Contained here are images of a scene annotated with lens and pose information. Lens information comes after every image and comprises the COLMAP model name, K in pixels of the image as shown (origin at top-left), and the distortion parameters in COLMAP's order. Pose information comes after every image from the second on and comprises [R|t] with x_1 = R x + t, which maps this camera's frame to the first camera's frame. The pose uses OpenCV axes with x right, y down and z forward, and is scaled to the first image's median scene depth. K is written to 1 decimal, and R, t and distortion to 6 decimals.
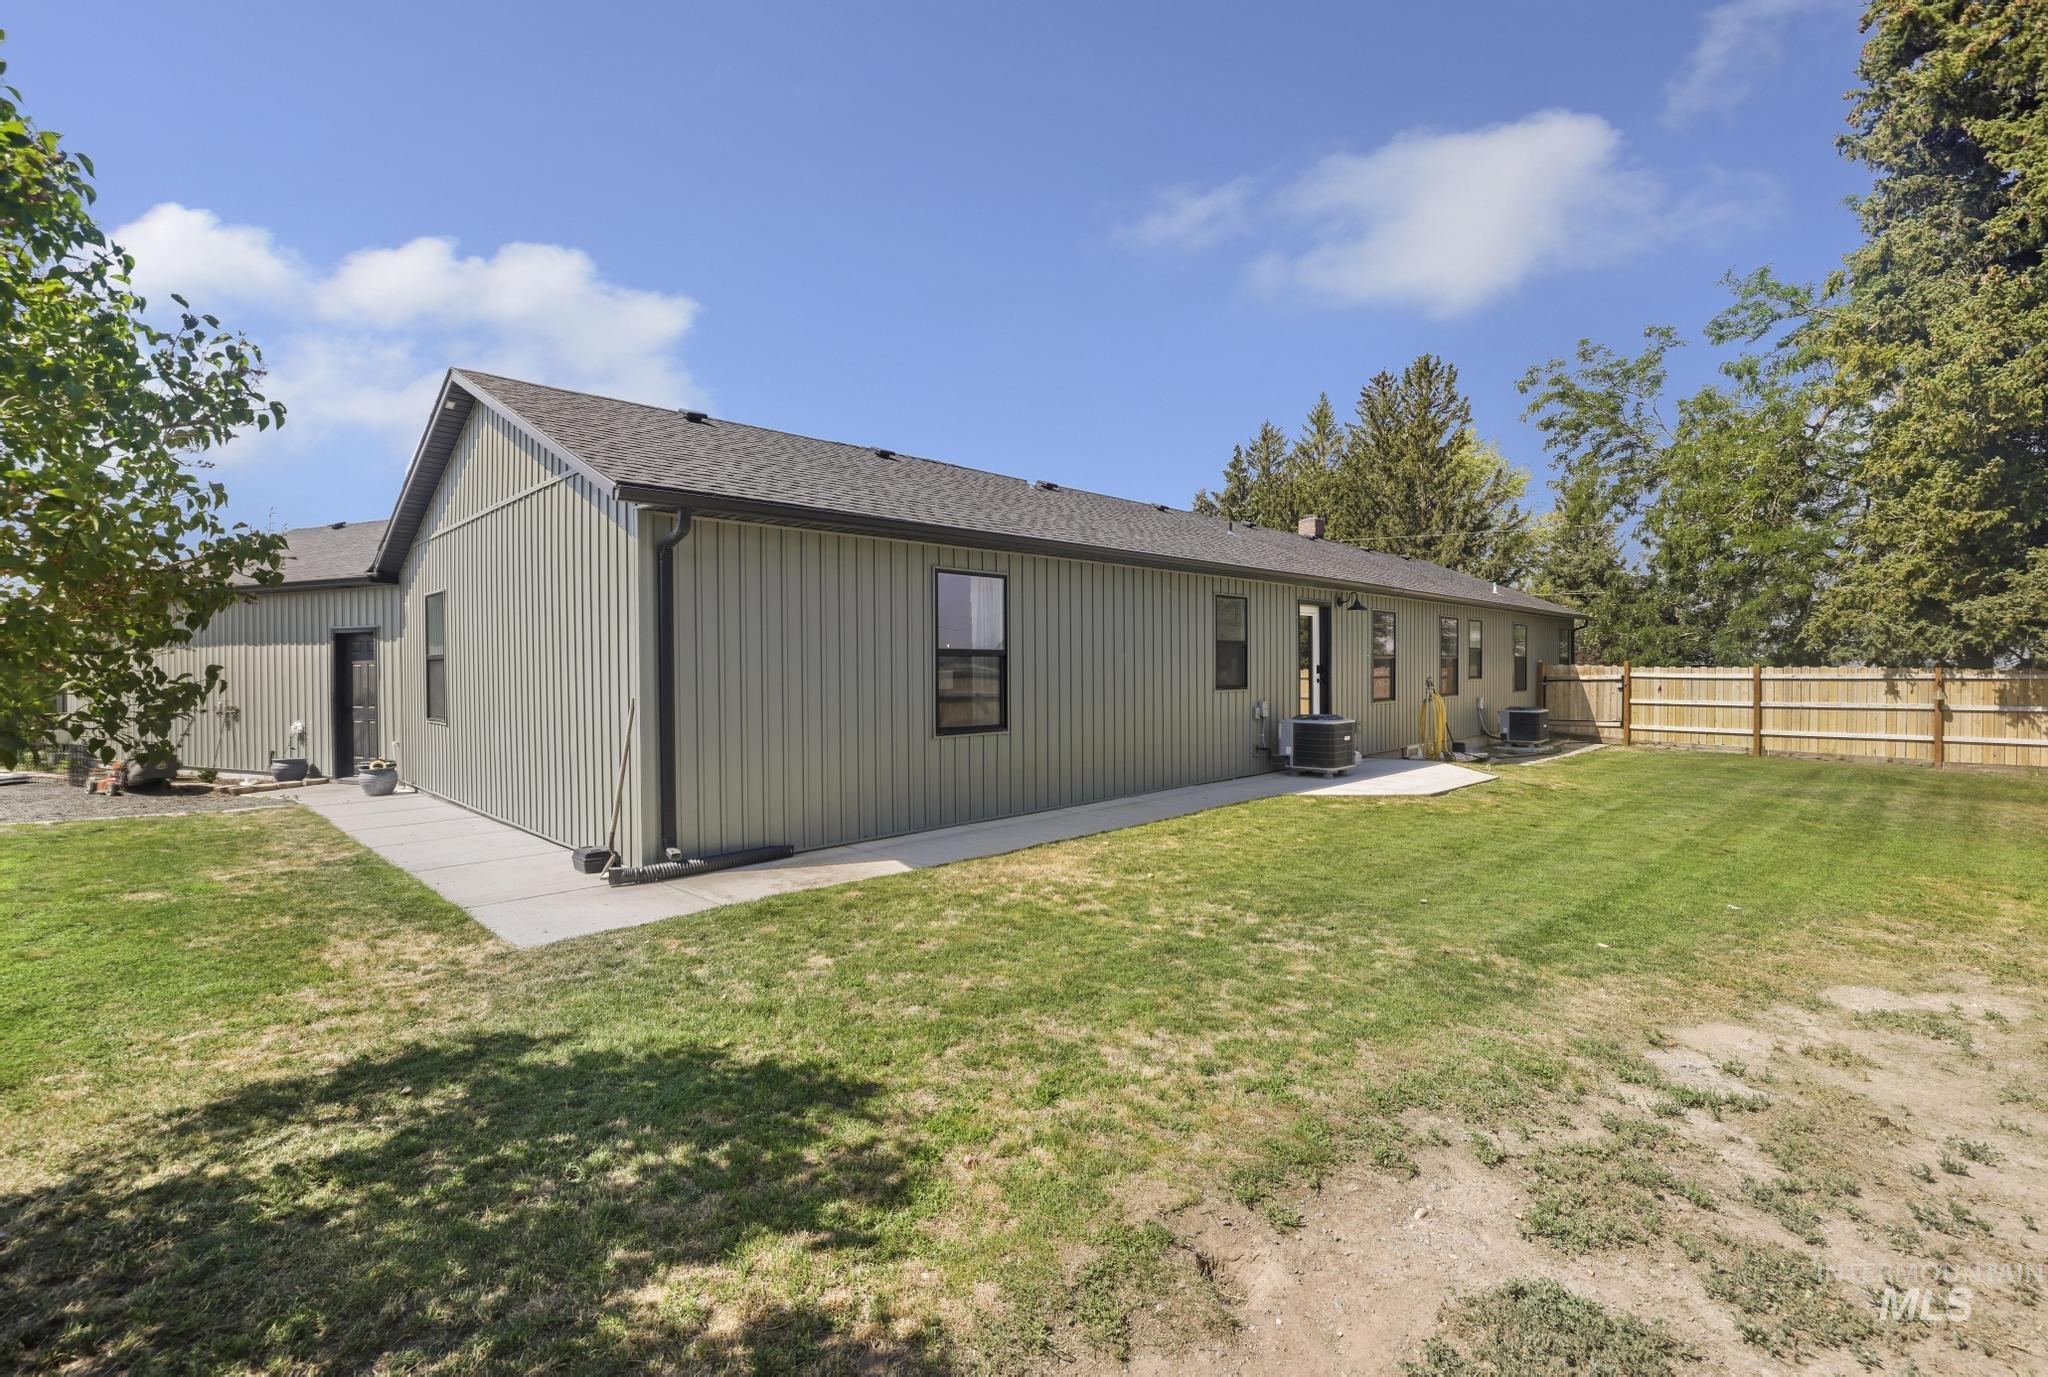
lens RADIAL K [[903.3, 0, 1027.2], [0, 903.3, 669.3], [0, 0, 1]] dist [-0.059789, 0.022923]
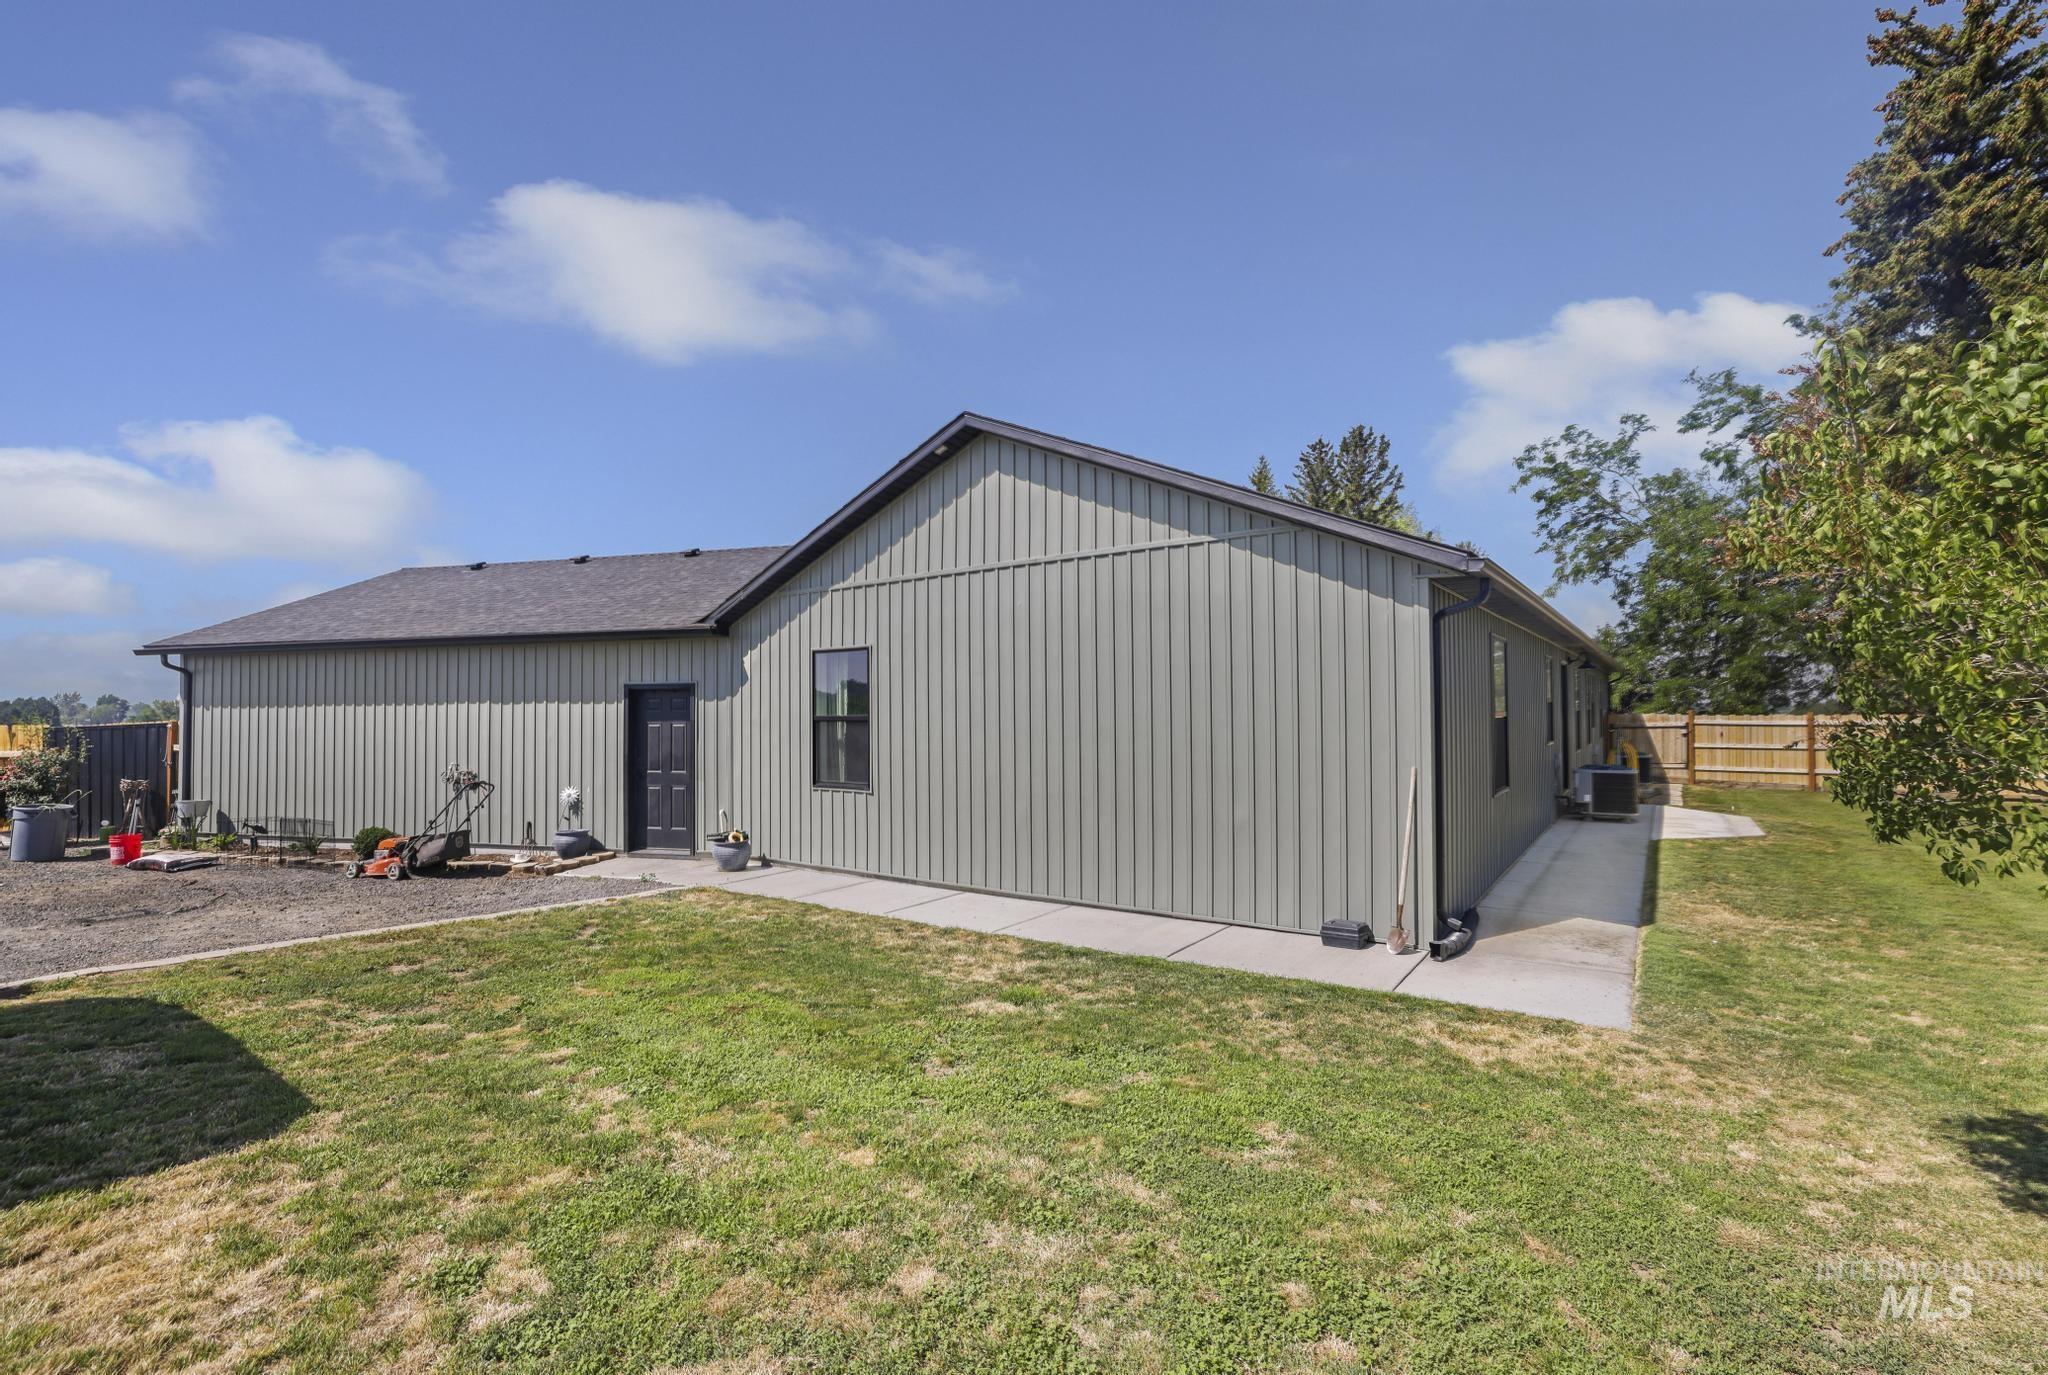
lens RADIAL K [[891.0, 0, 1000.8], [0, 891.0, 673.4], [0, 0, 1]] dist [-0.052553, 0.021196]
pose [[0.987330, 0.002867, 0.158658, -0.456908], [0.004023, 0.999063, -0.043089, -0.013990], [-0.158632, 0.043181, 0.986393, 0.044573]]
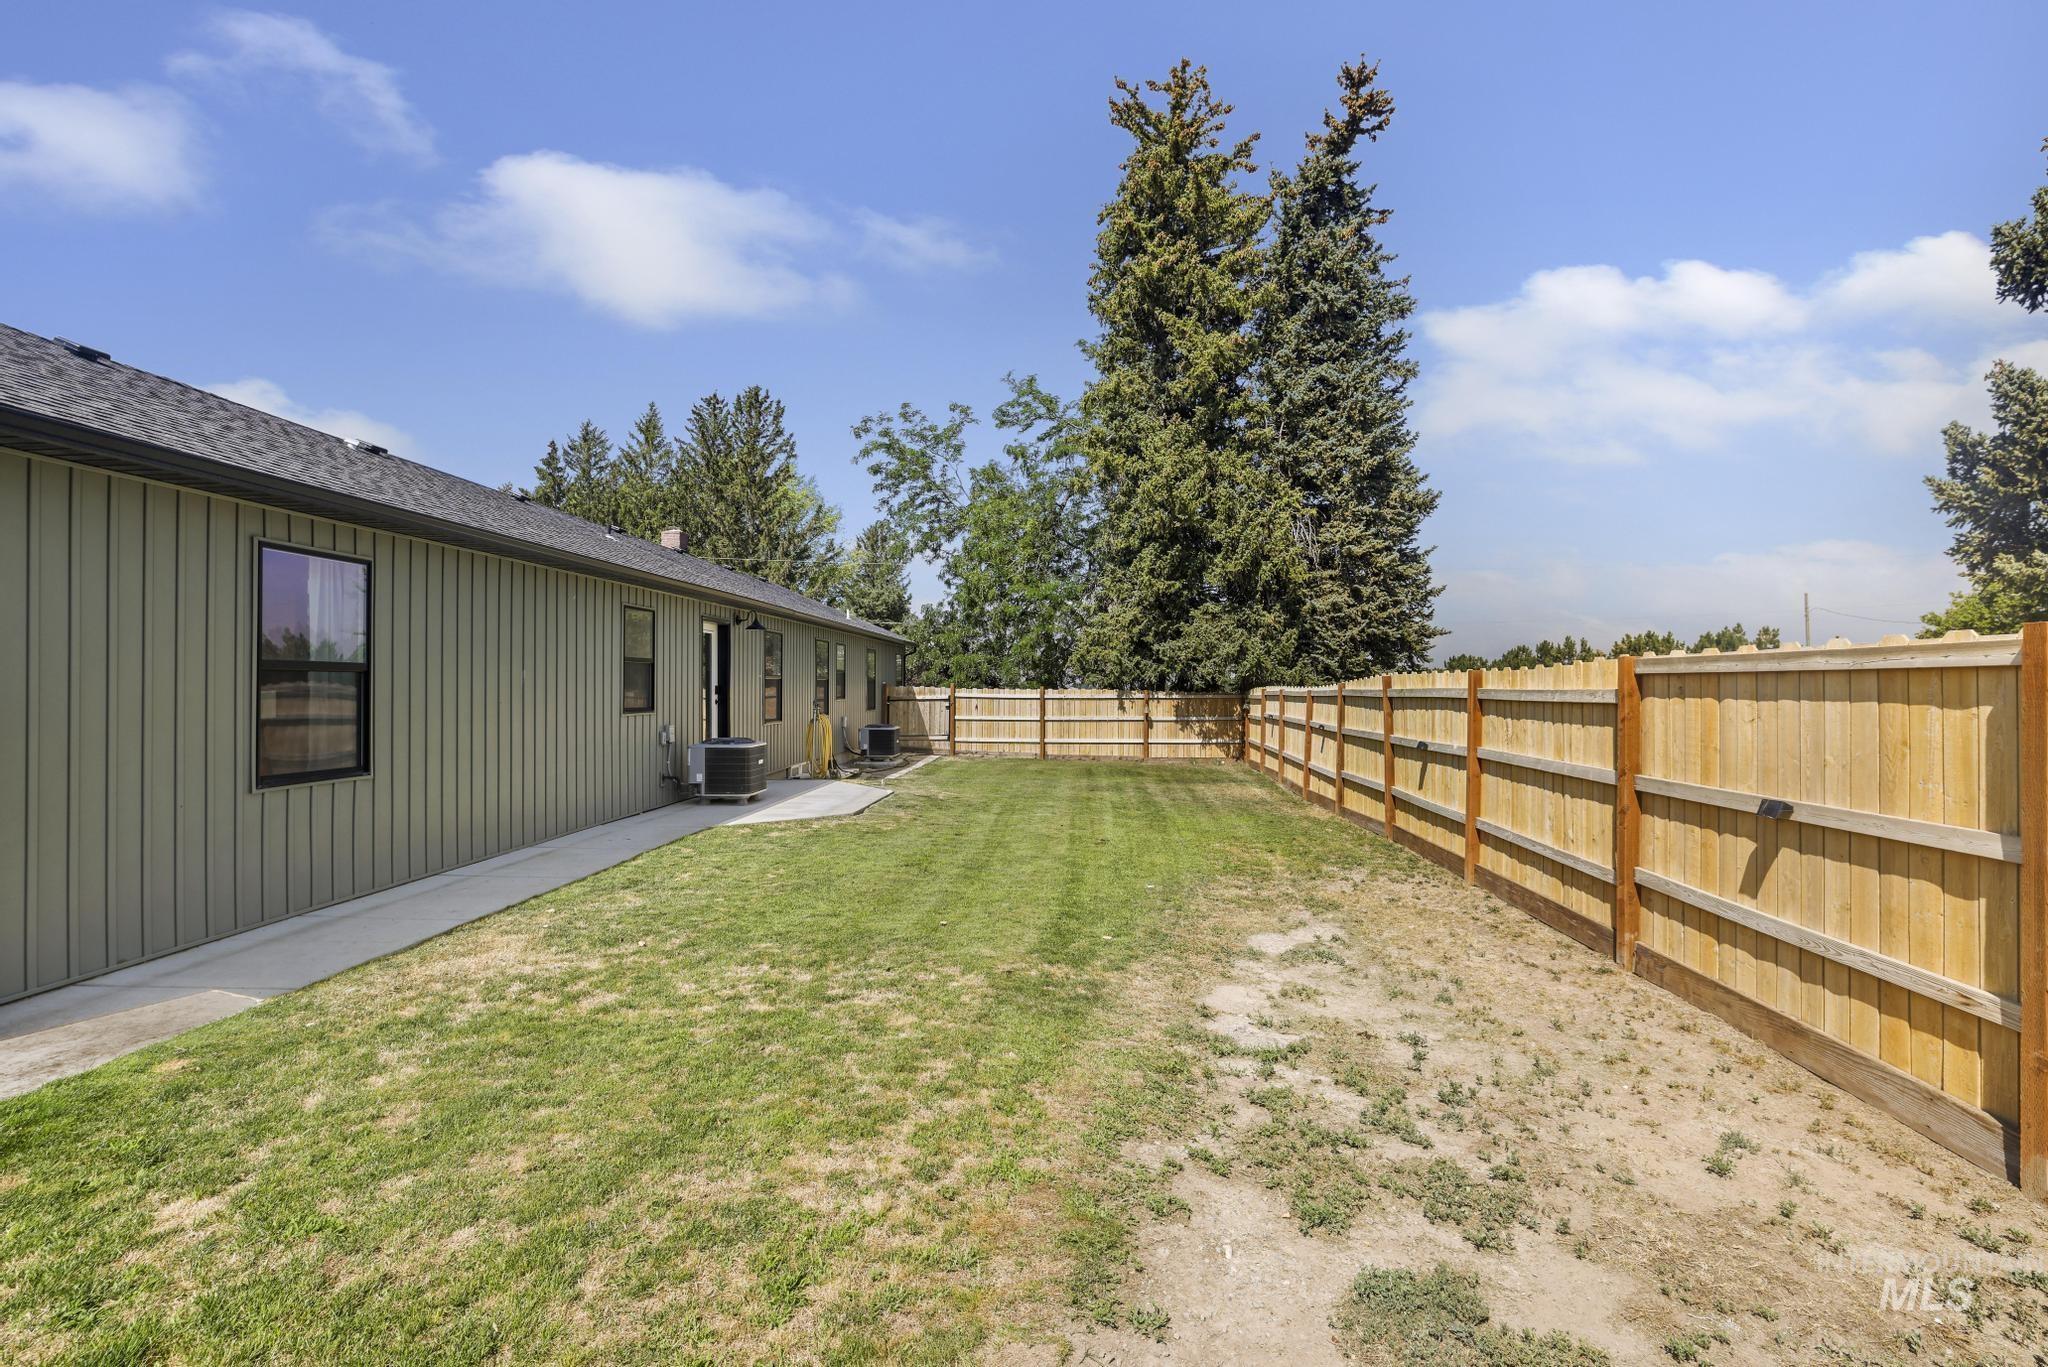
lens RADIAL K [[895.3, 0, 1024.0], [0, 895.3, 683.5], [0, 0, 1]] dist [-0.055682, 0.020317]
pose [[0.731340, 0.007992, 0.681966, -0.075233], [-0.004815, 0.999967, -0.006555, -0.002190], [-0.681996, 0.001510, 0.731354, 0.082470]]
